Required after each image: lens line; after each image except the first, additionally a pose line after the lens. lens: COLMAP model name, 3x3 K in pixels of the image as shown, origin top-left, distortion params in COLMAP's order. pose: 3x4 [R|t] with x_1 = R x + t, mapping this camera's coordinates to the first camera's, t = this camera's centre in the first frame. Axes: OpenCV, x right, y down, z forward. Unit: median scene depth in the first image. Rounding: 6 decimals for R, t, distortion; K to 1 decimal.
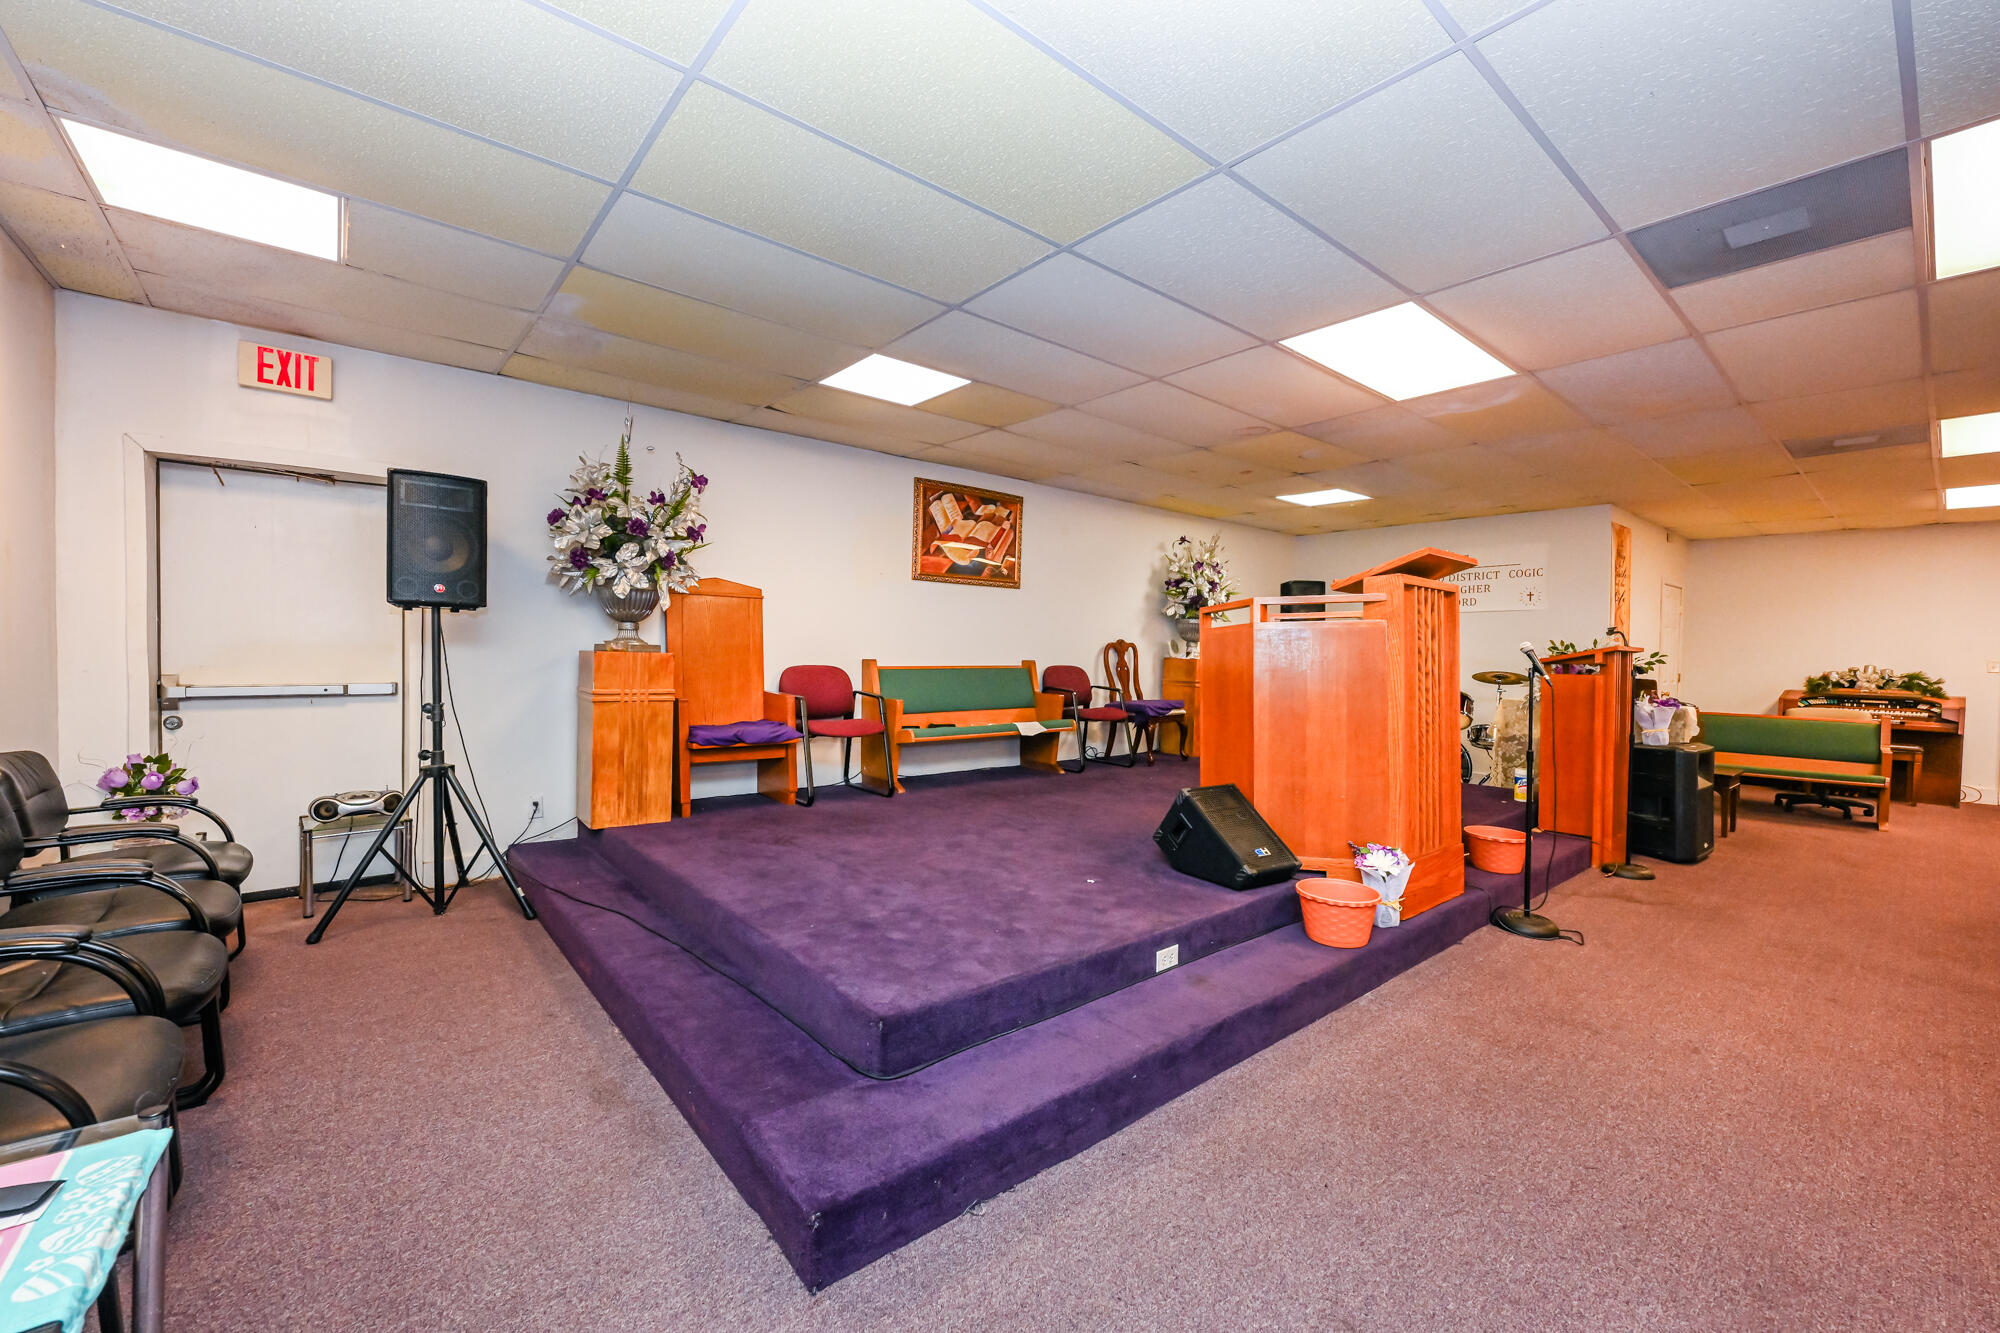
lens RADIAL K [[812.7, 0, 1018.8], [0, 812.7, 668.8], [0, 0, 1]] dist [0.001992, -0.000109]
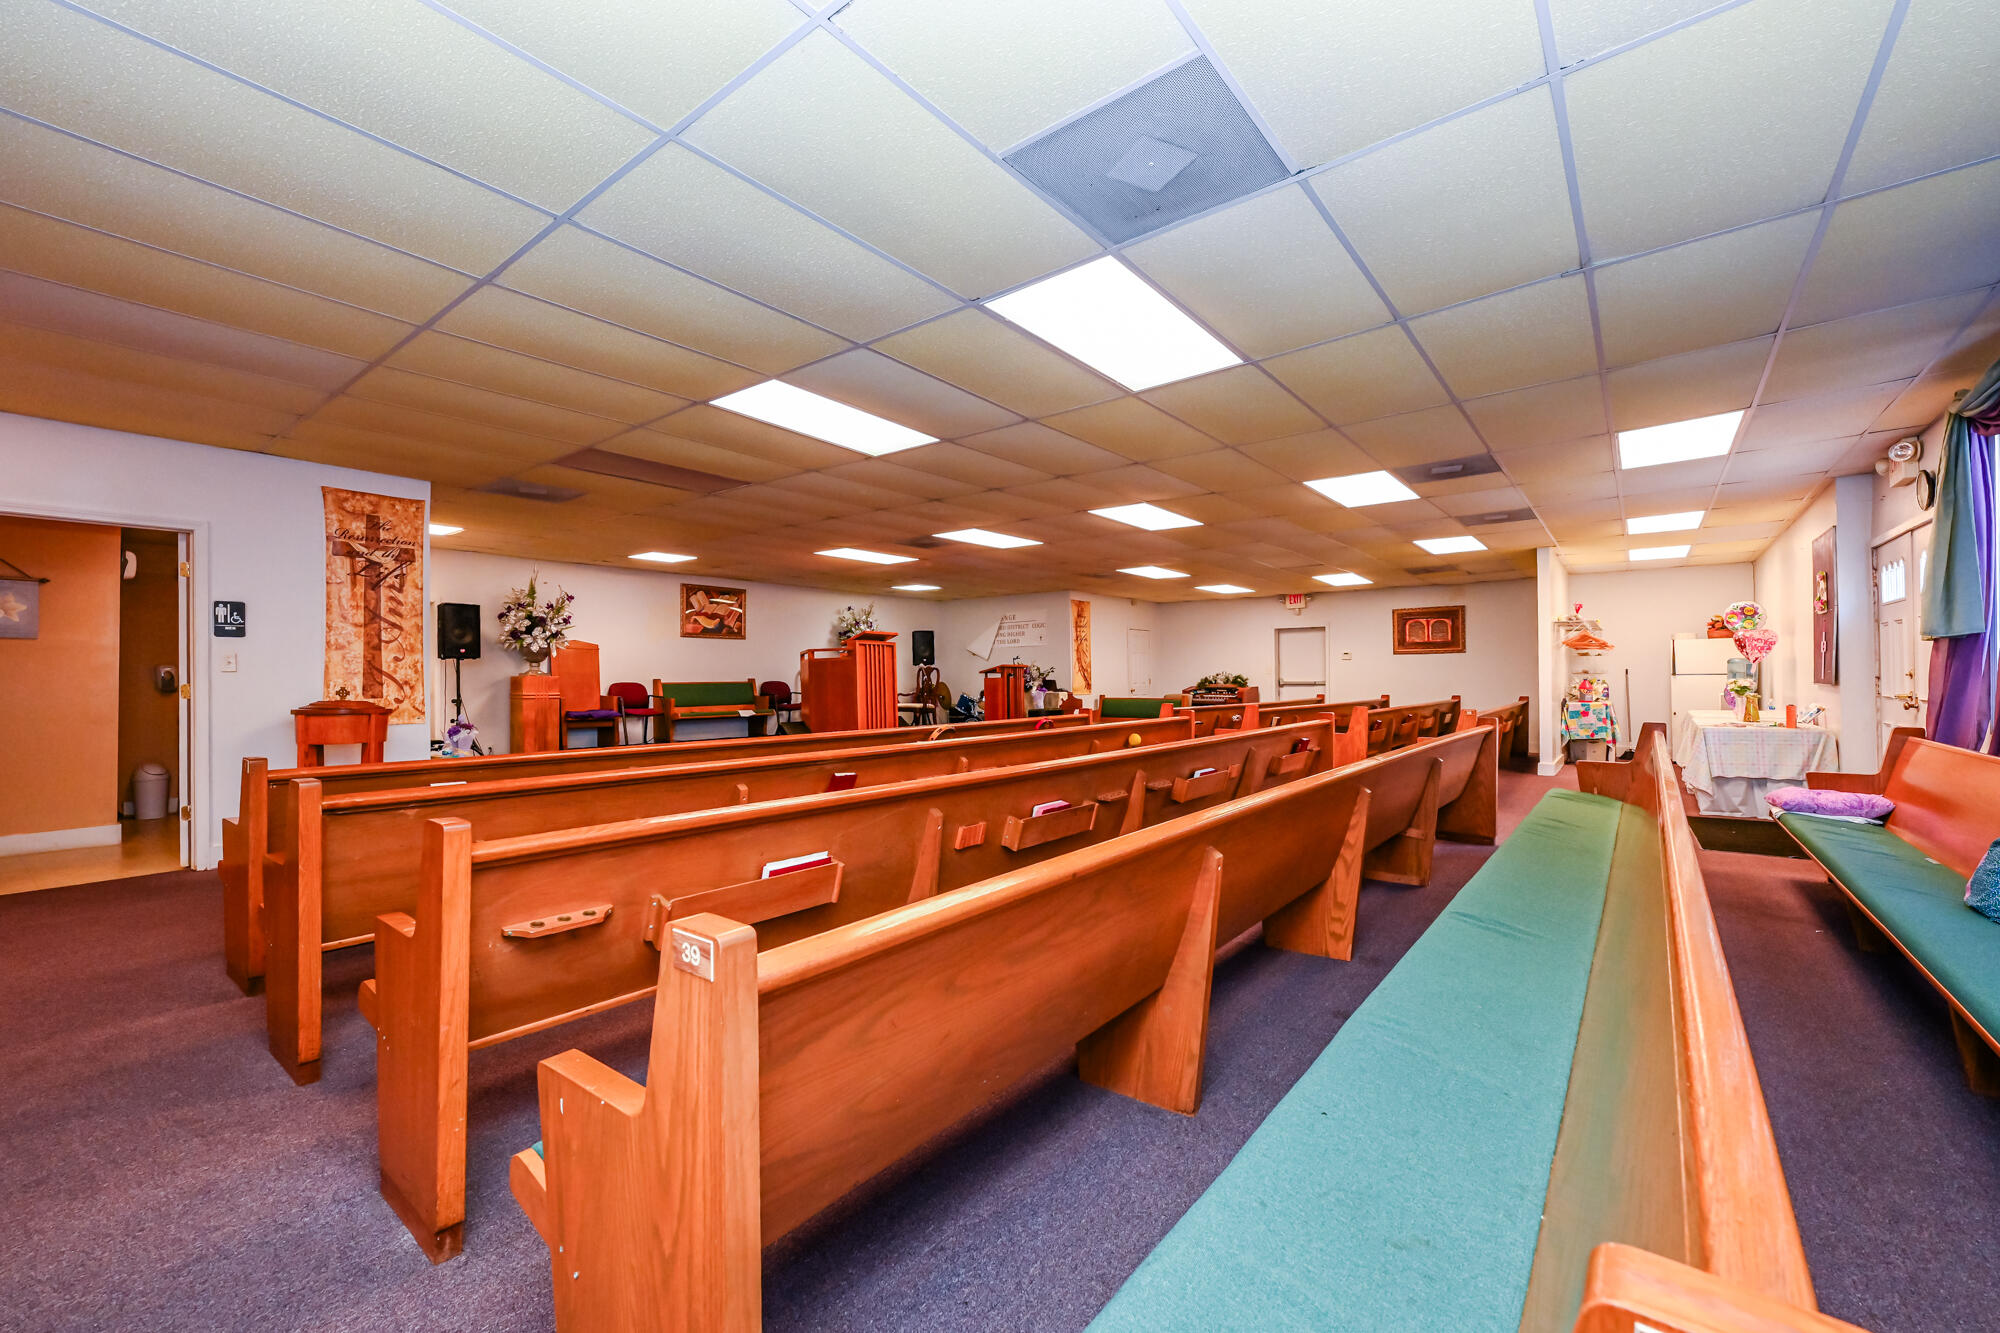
lens RADIAL K [[812.7, 0, 998.1], [0, 812.7, 677.7], [0, 0, 1]] dist [0.001992, -0.000109]
pose [[0.980924, -0.022699, 0.193062, 0.221247], [0.026804, 0.999466, -0.018677, 0.039945], [-0.192535, 0.023496, 0.981009, -0.975210]]
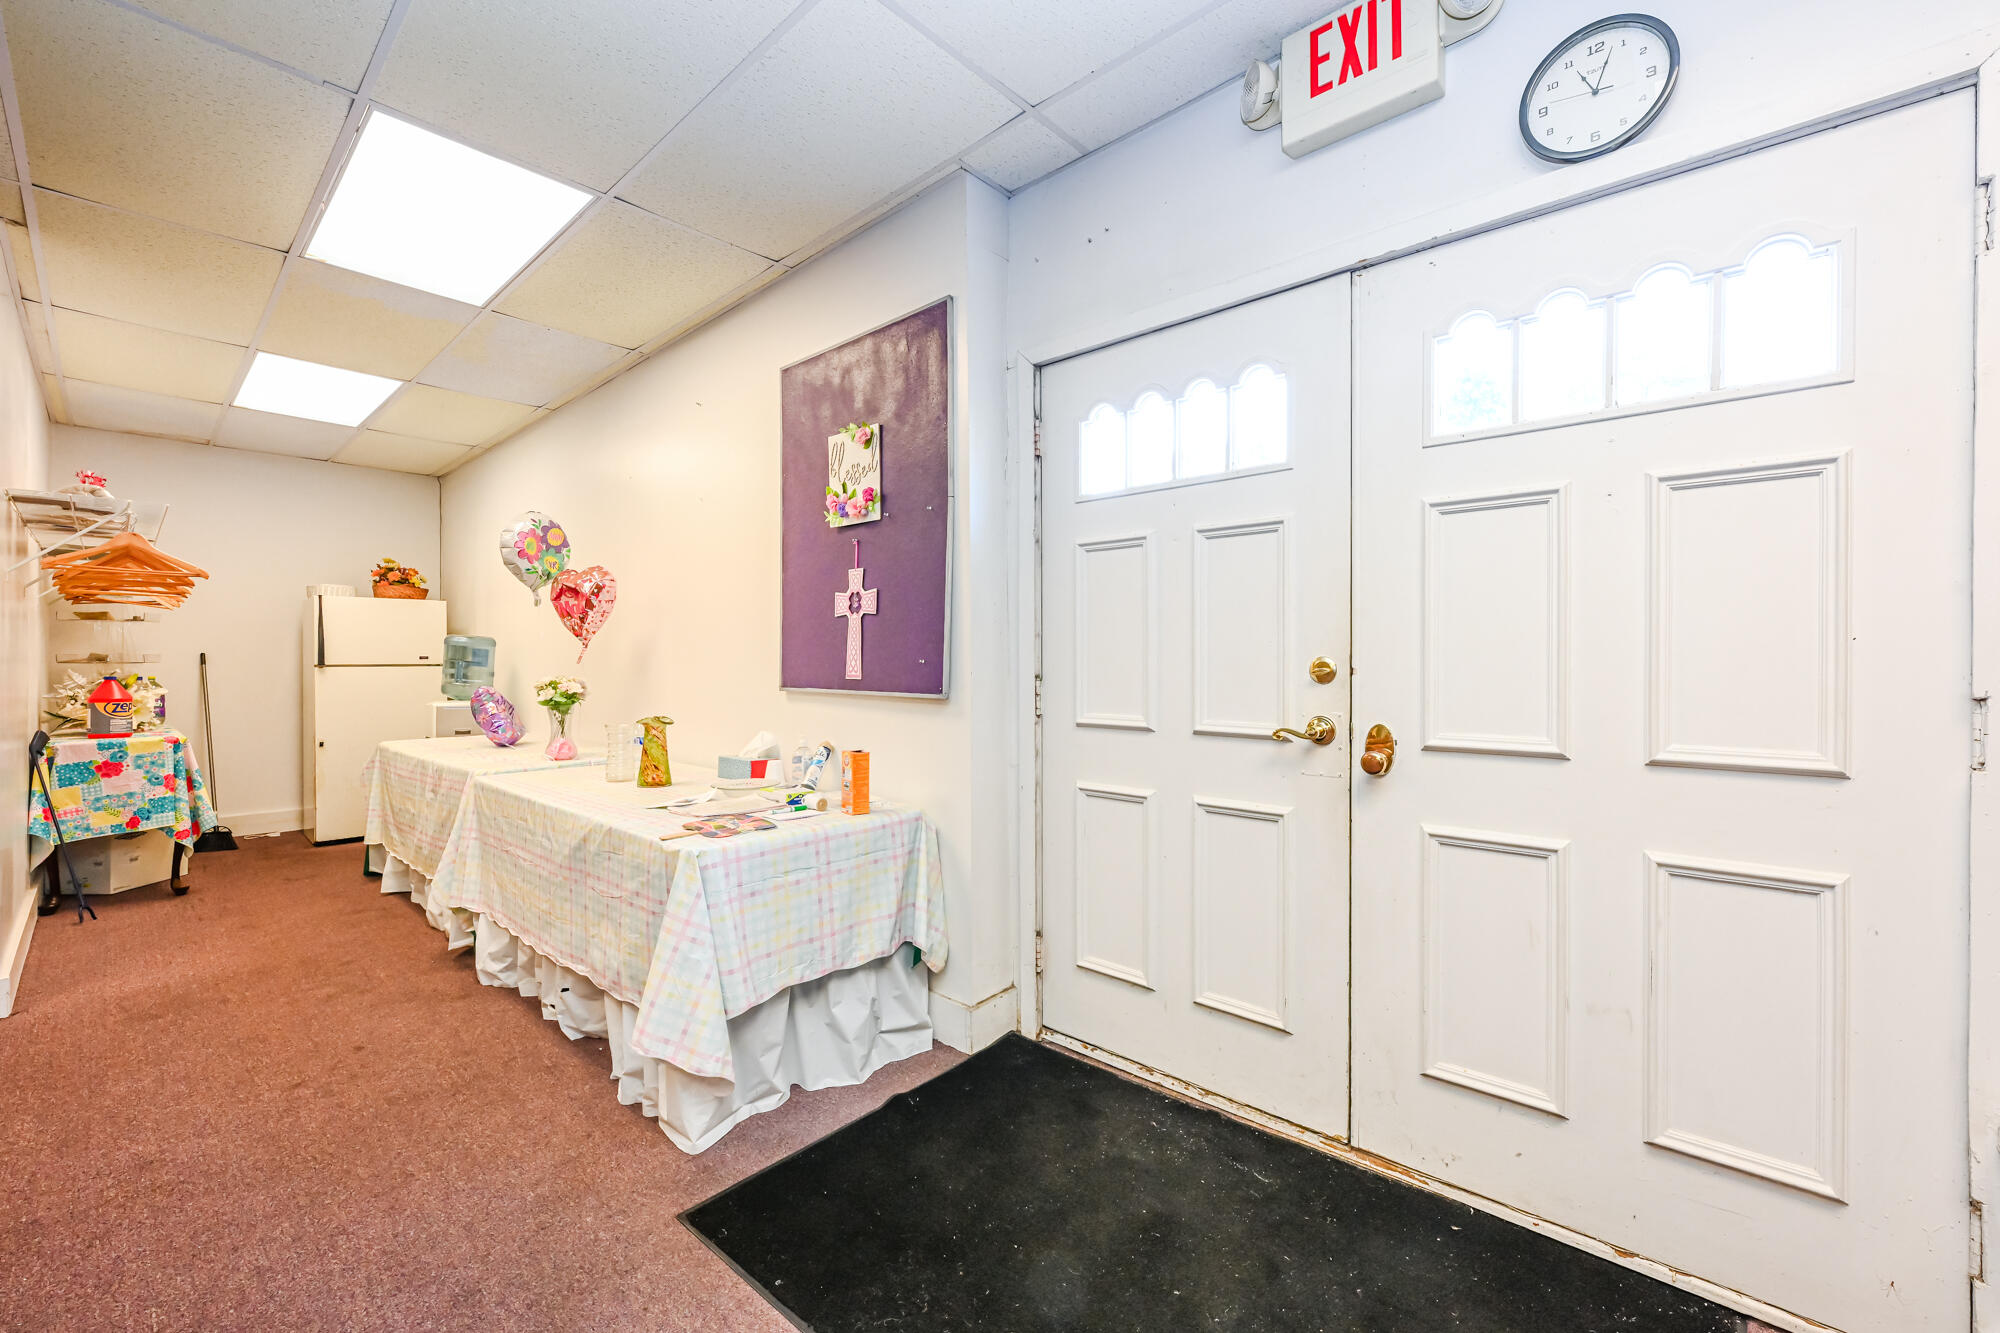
lens RADIAL K [[812.7, 0, 985.0], [0, 812.7, 663.3], [0, 0, 1]] dist [0.001992, -0.000109]
pose [[-0.113484, -0.014584, 0.993433, 1.012463], [0.017272, 0.999712, 0.016649, 0.035003], [-0.993390, 0.019048, -0.113199, -0.180502]]
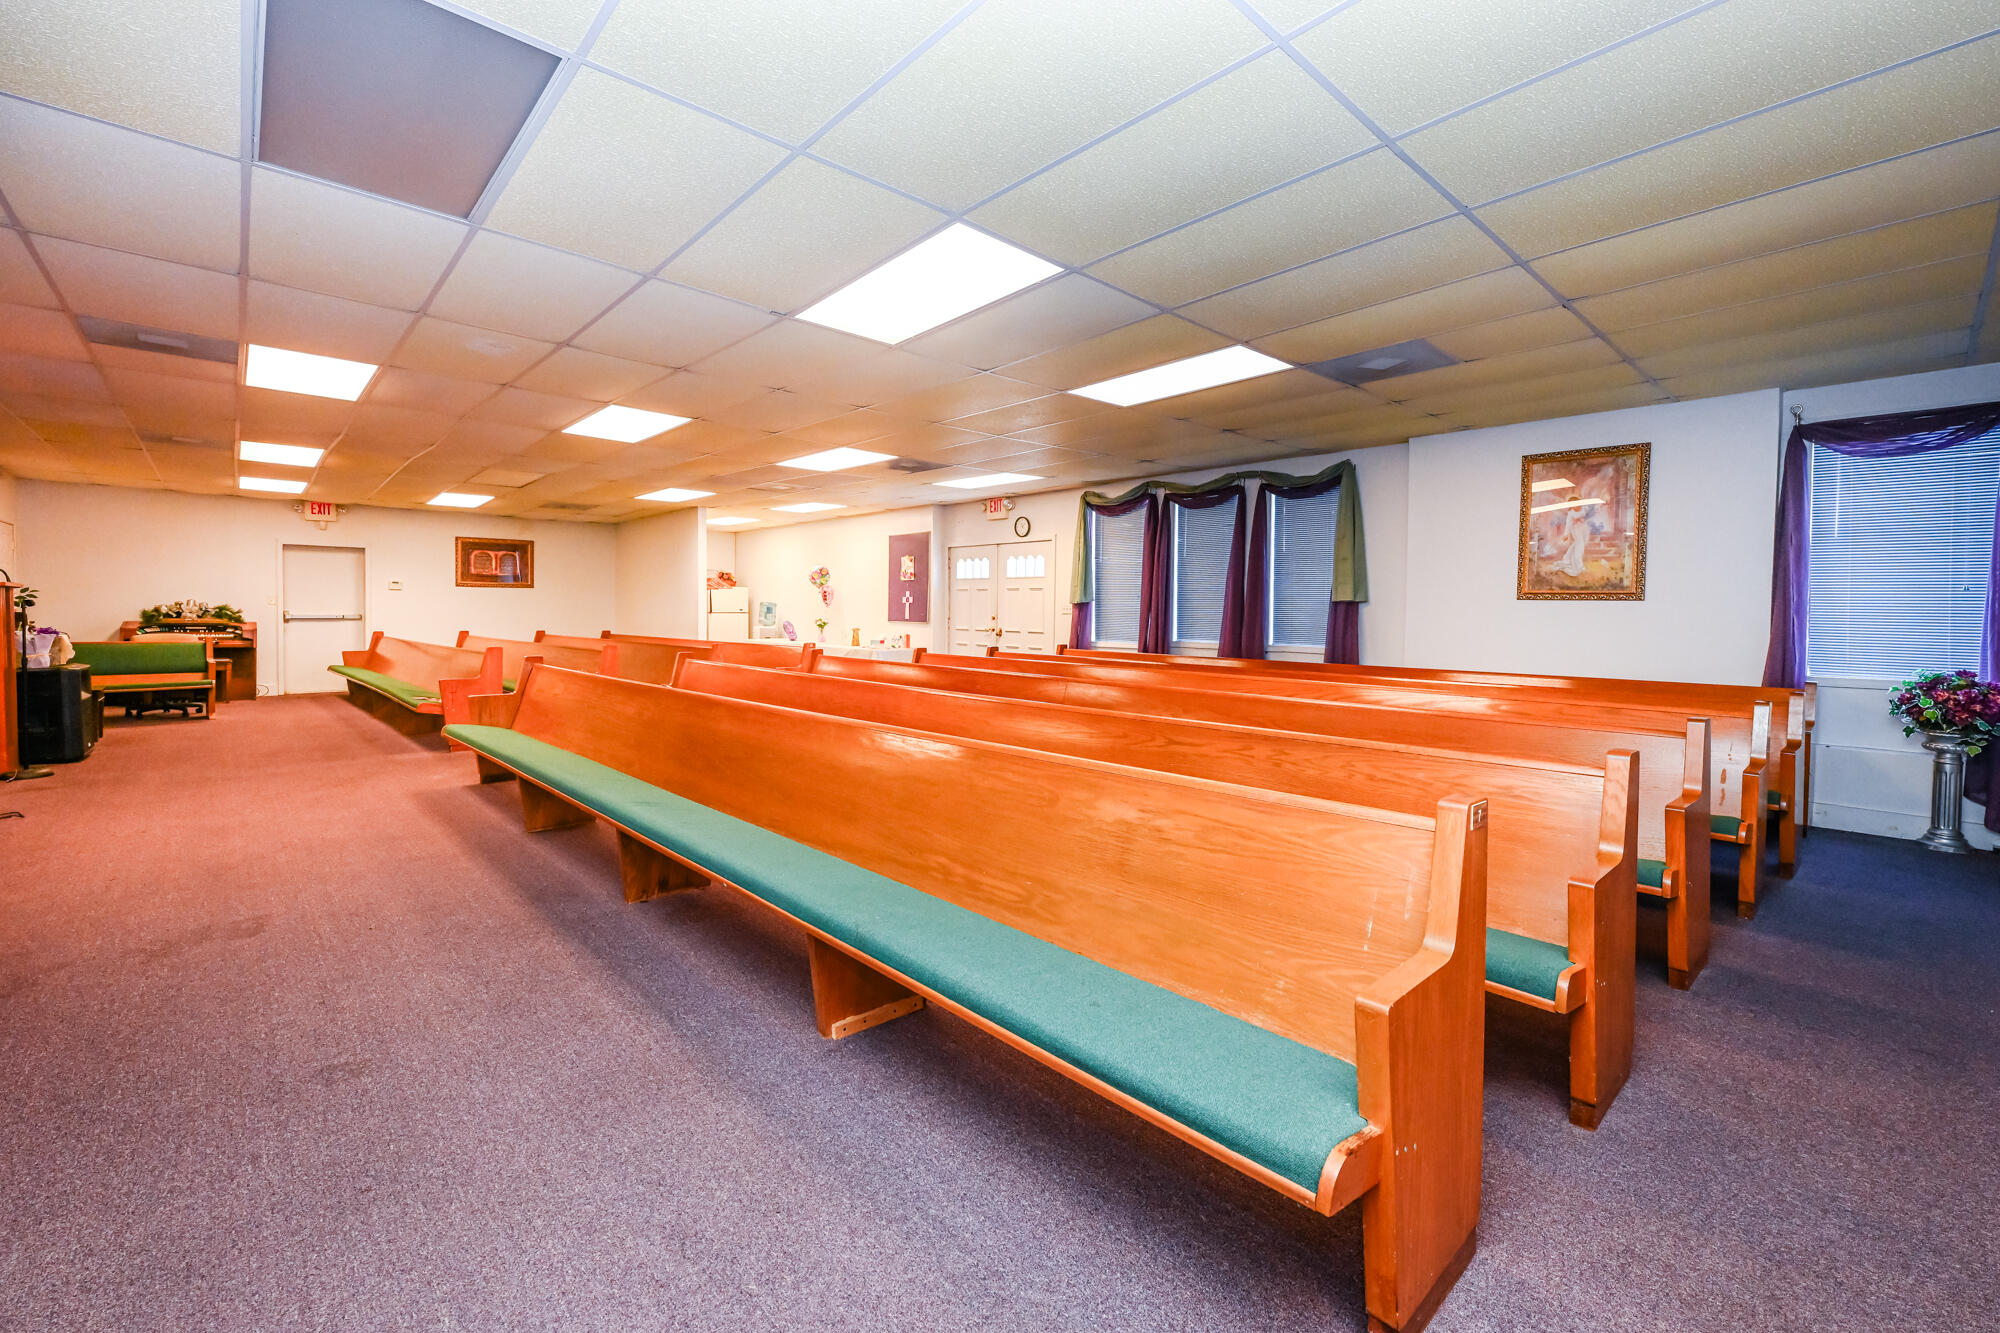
lens RADIAL K [[812.7, 0, 966.8], [0, 812.7, 631.2], [0, 0, 1]] dist [0.001992, -0.000109]
pose [[-0.019377, -0.039785, 0.999020, -0.342566], [0.008822, 0.999162, 0.039962, 0.006040], [-0.999773, 0.009588, -0.019010, -0.257608]]
